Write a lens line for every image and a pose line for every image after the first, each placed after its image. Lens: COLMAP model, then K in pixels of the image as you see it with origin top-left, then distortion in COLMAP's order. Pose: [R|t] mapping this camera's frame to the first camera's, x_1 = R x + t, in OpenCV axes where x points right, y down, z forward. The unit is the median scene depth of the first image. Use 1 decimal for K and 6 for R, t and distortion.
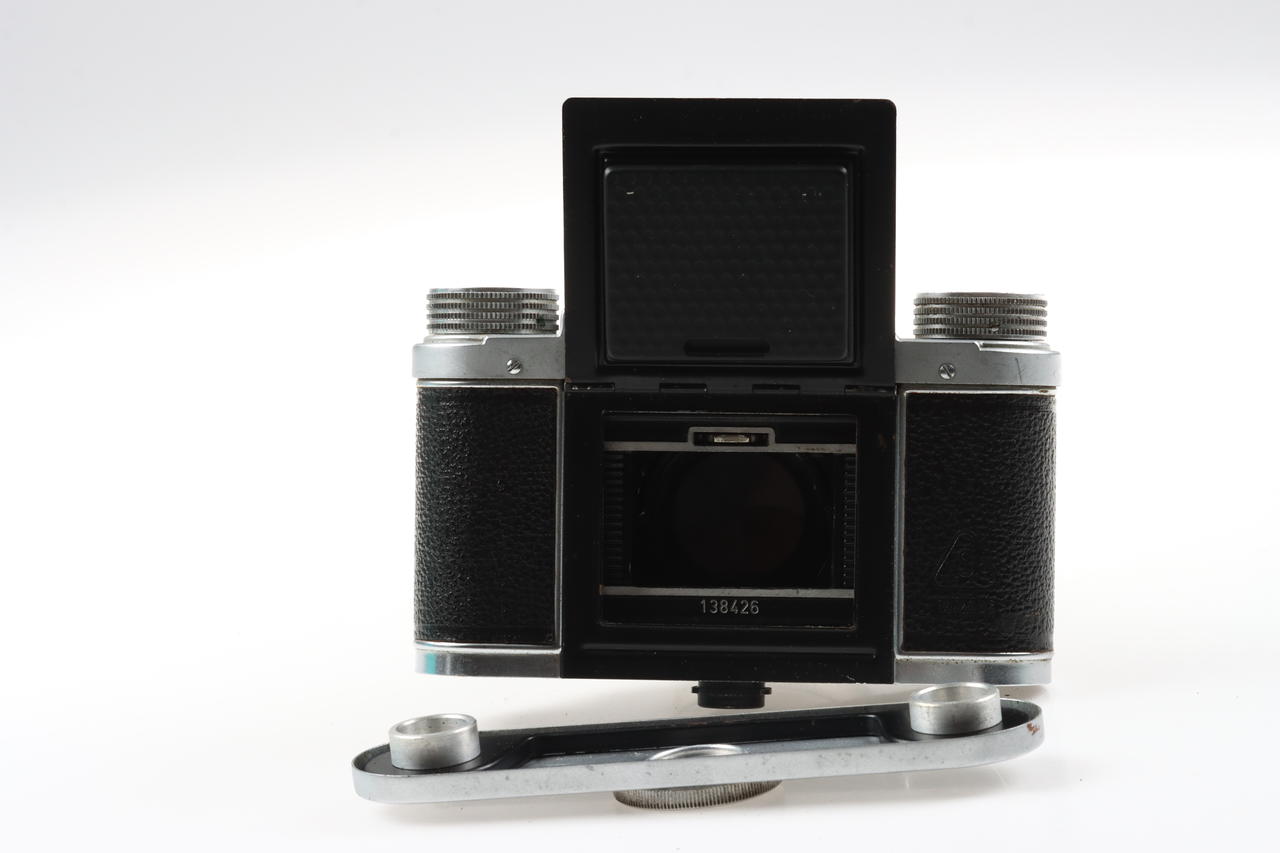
lens RADIAL K [[5883.7, 0, 640.0], [0, 5883.7, 426.5], [0, 0, 1]] dist [0.019289, -10.302159]
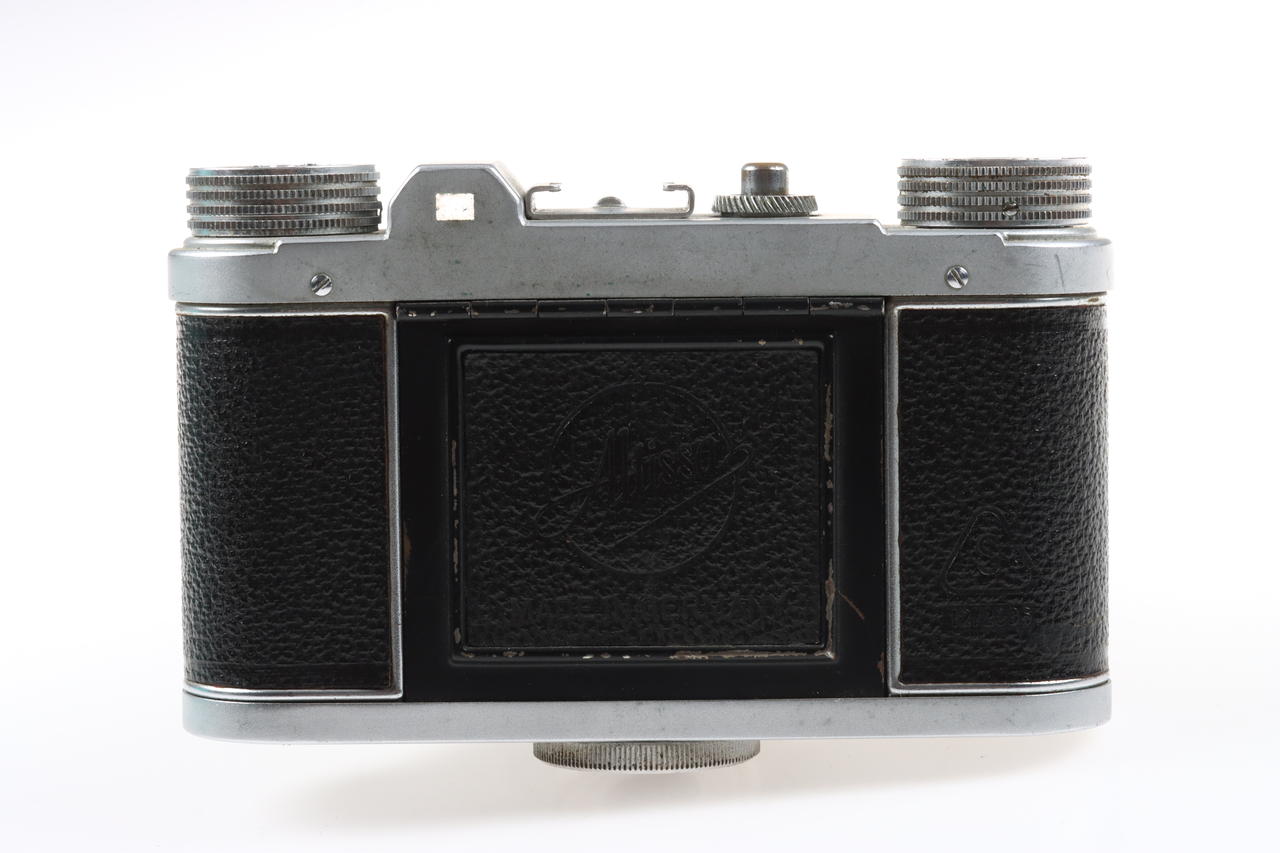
lens RADIAL K [[5883.7, 0, 640.0], [0, 5883.7, 426.5], [0, 0, 1]] dist [0.019289, -10.302159]
pose [[0.997919, -0.029381, 0.057390, -0.024184], [0.026834, 0.998642, 0.044645, -0.023314], [-0.058624, -0.043012, 0.997353, 0.314579]]
